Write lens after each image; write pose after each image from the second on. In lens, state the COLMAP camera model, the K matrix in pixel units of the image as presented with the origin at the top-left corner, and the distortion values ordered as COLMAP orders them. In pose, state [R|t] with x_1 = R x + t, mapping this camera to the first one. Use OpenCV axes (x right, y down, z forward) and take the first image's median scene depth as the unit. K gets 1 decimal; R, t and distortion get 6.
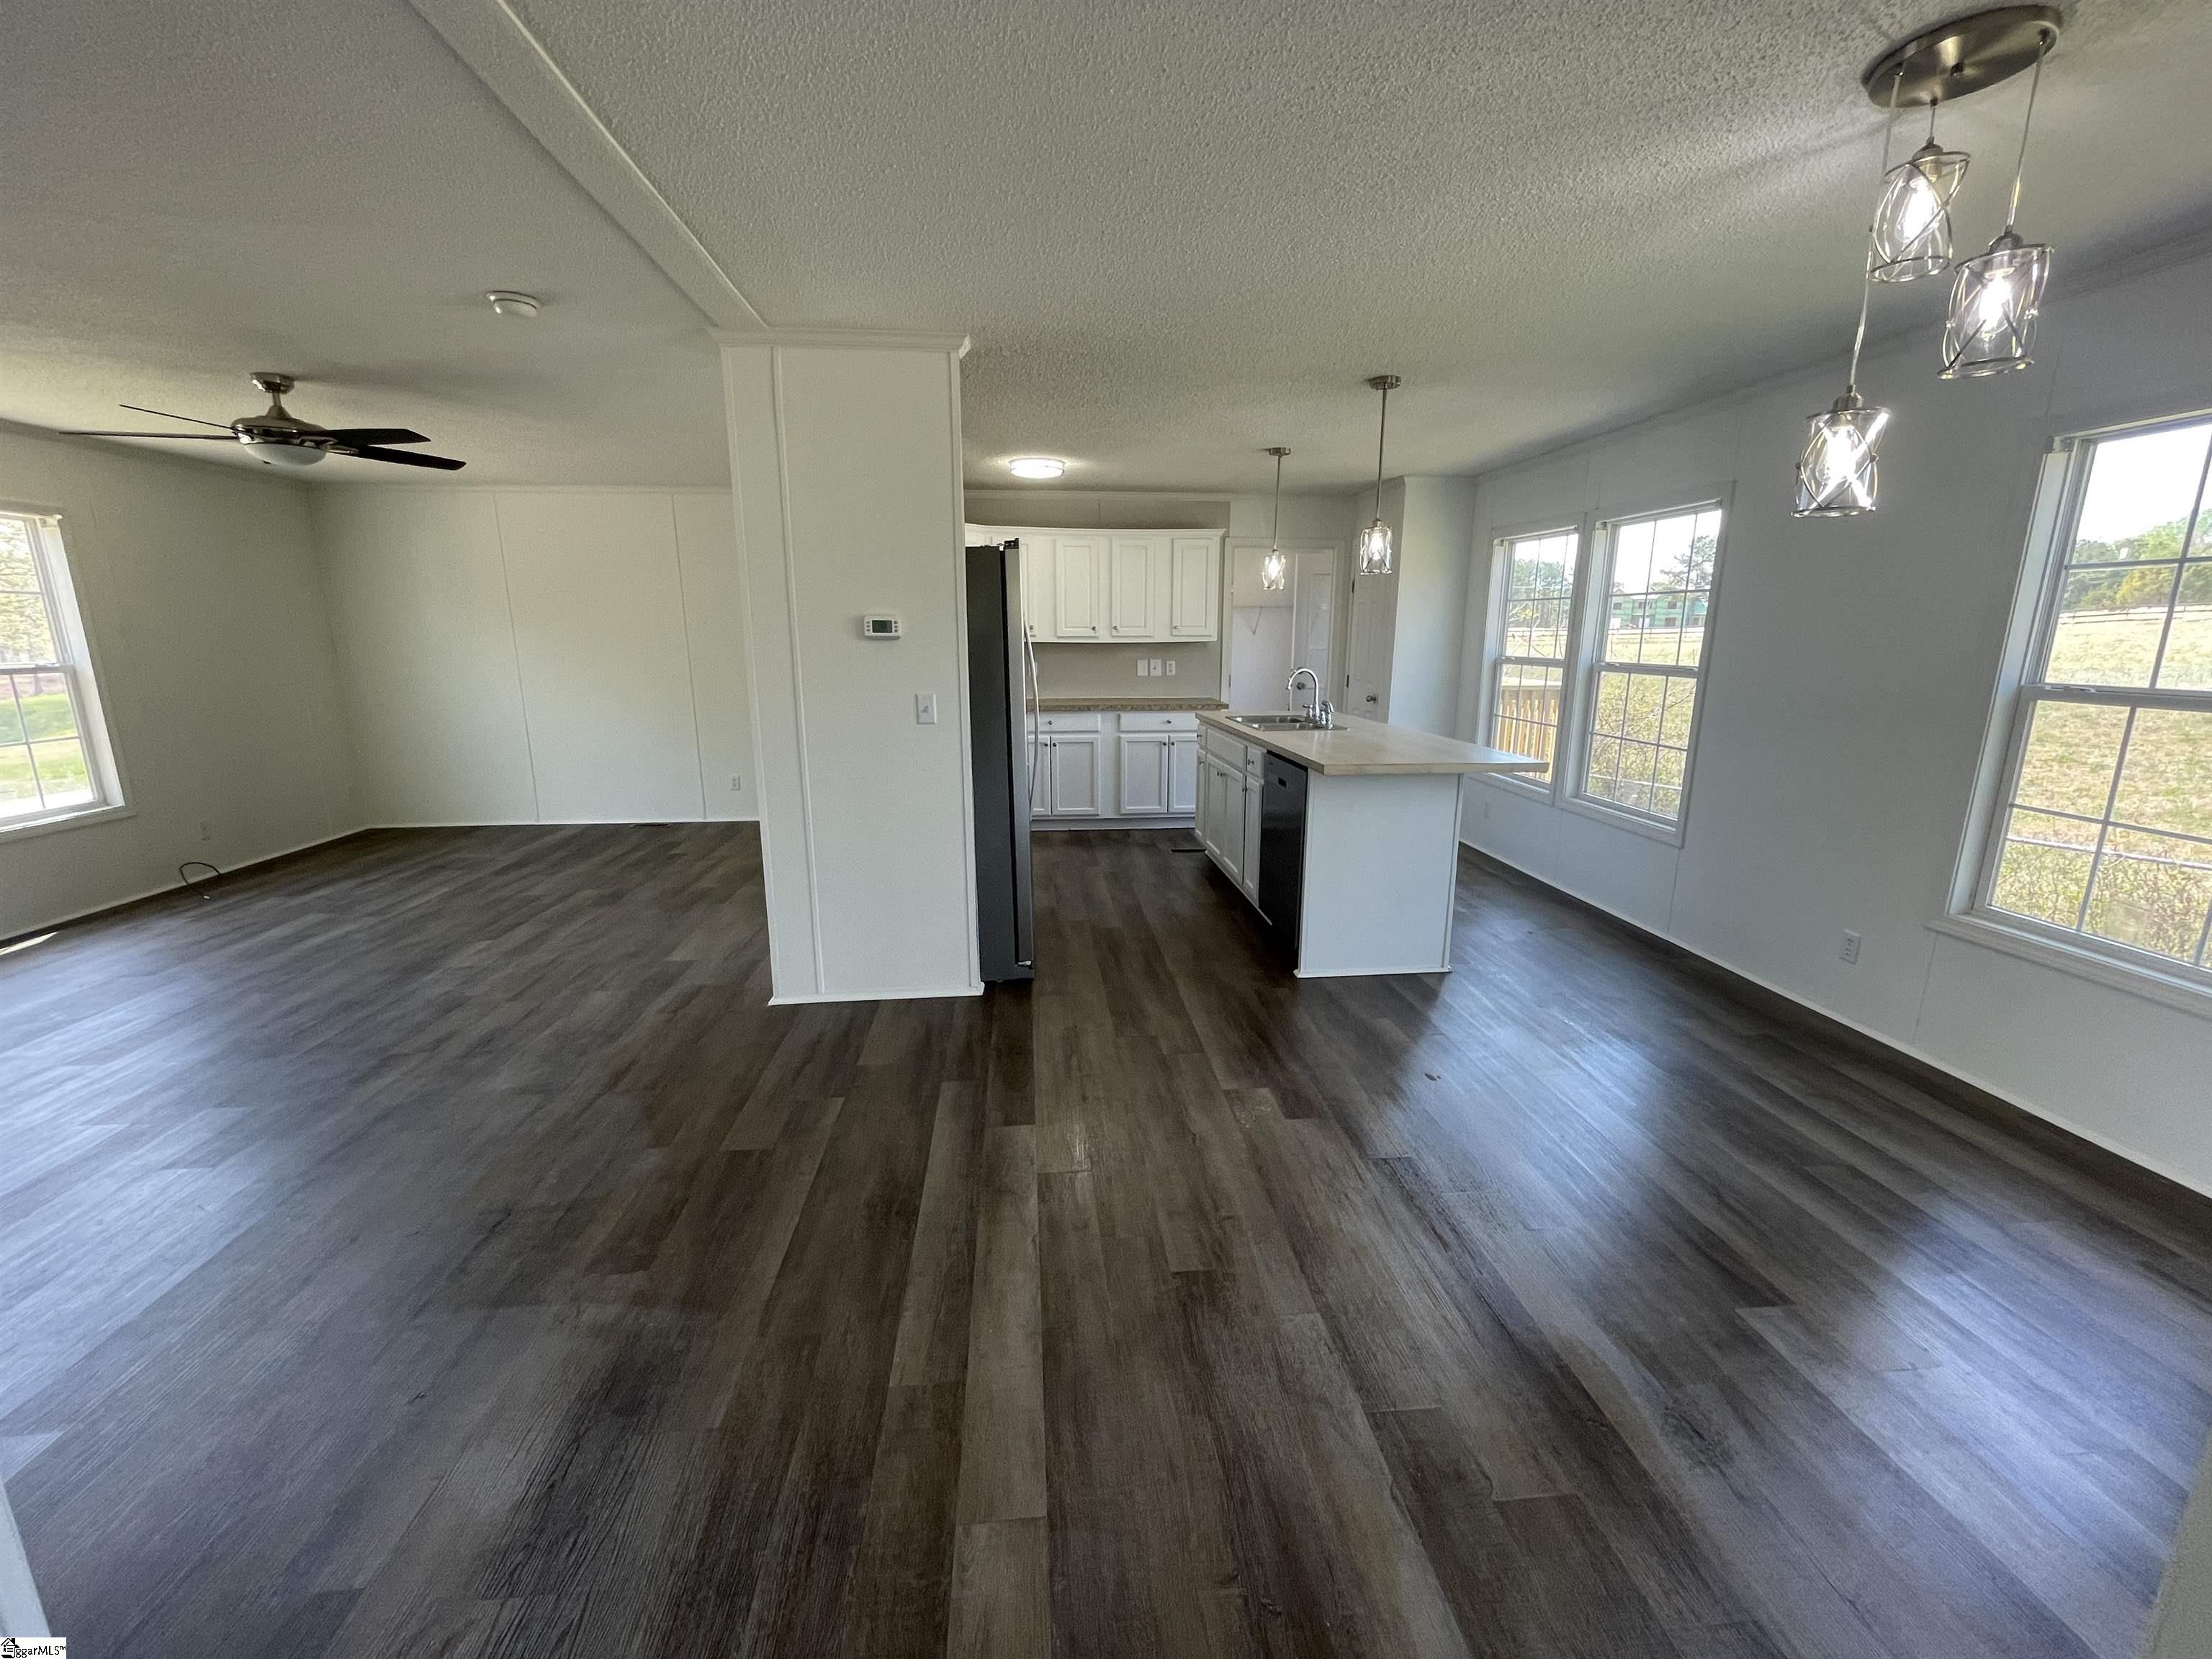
lens RADIAL K [[897.8, 0, 1107.7], [0, 897.8, 823.4], [0, 0, 1]] dist [-0.001027, -0.000453]
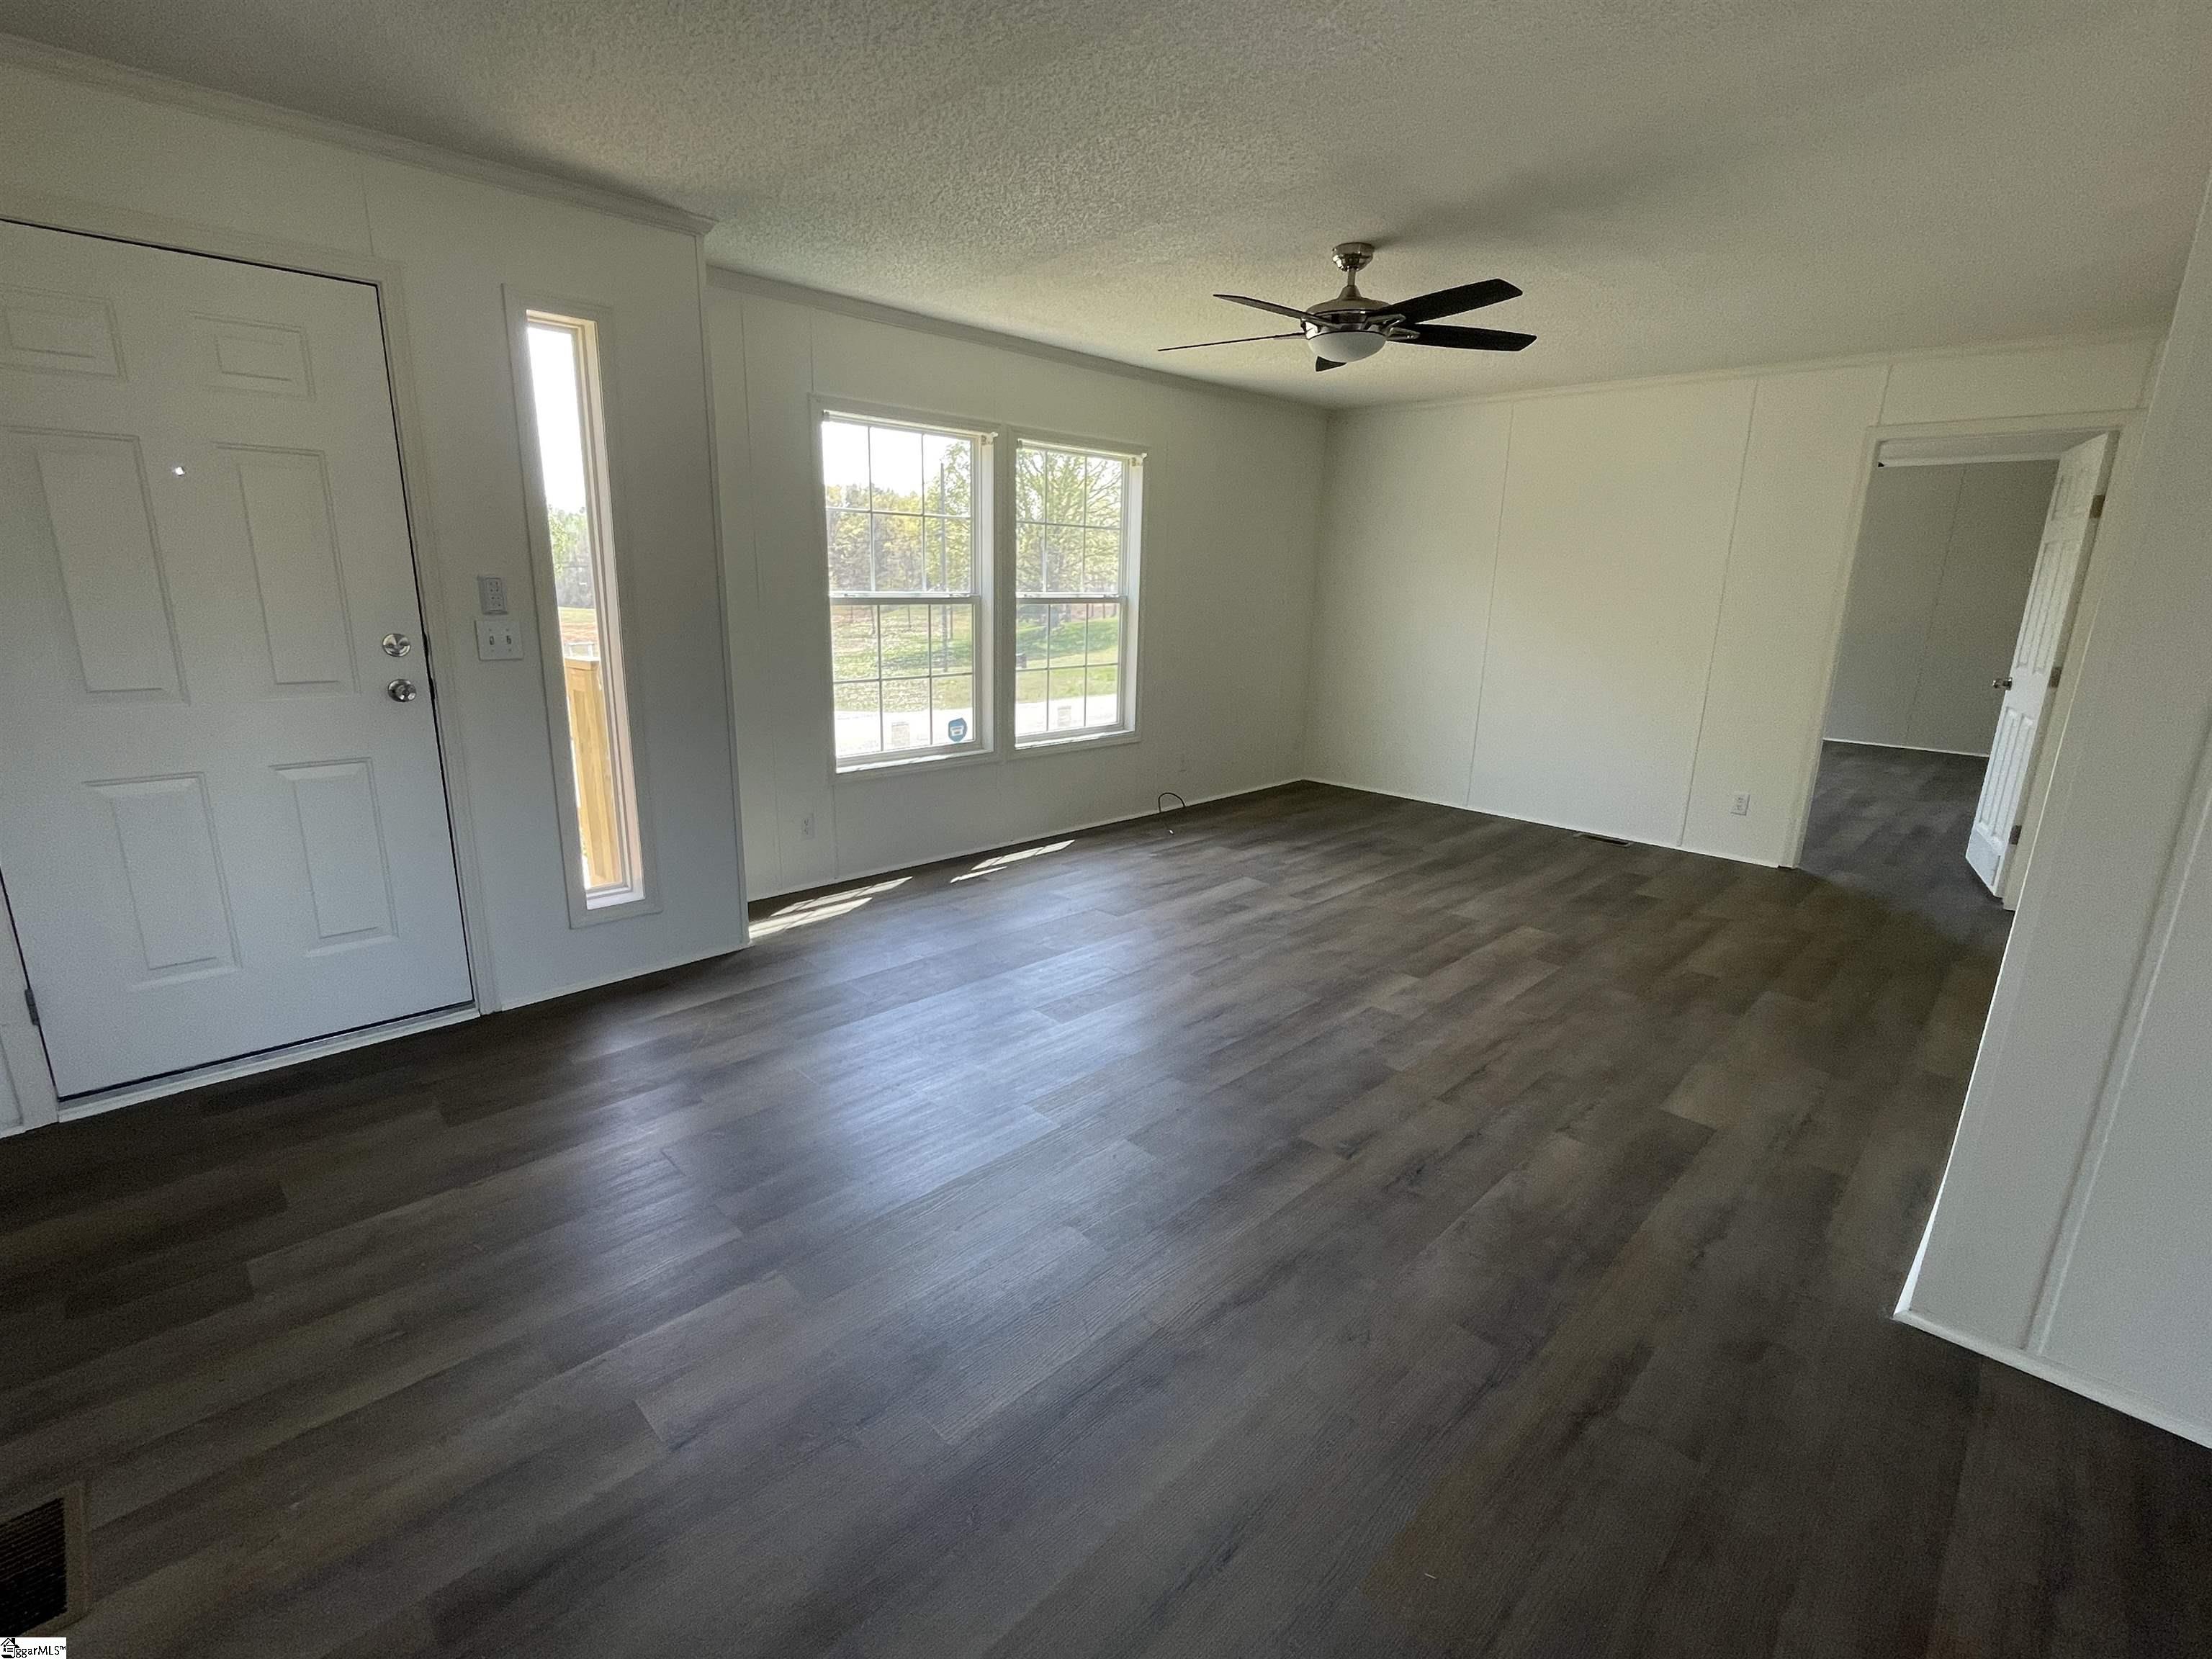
lens RADIAL K [[952.5, 0, 1083.2], [0, 952.5, 808.0], [0, 0, 1]] dist [-0.003394, -0.000895]
pose [[0.616604, 0.203240, -0.760587, -0.306258], [-0.186719, 0.976291, 0.109507, -0.050806], [0.764811, 0.074494, 0.639934, 0.282545]]
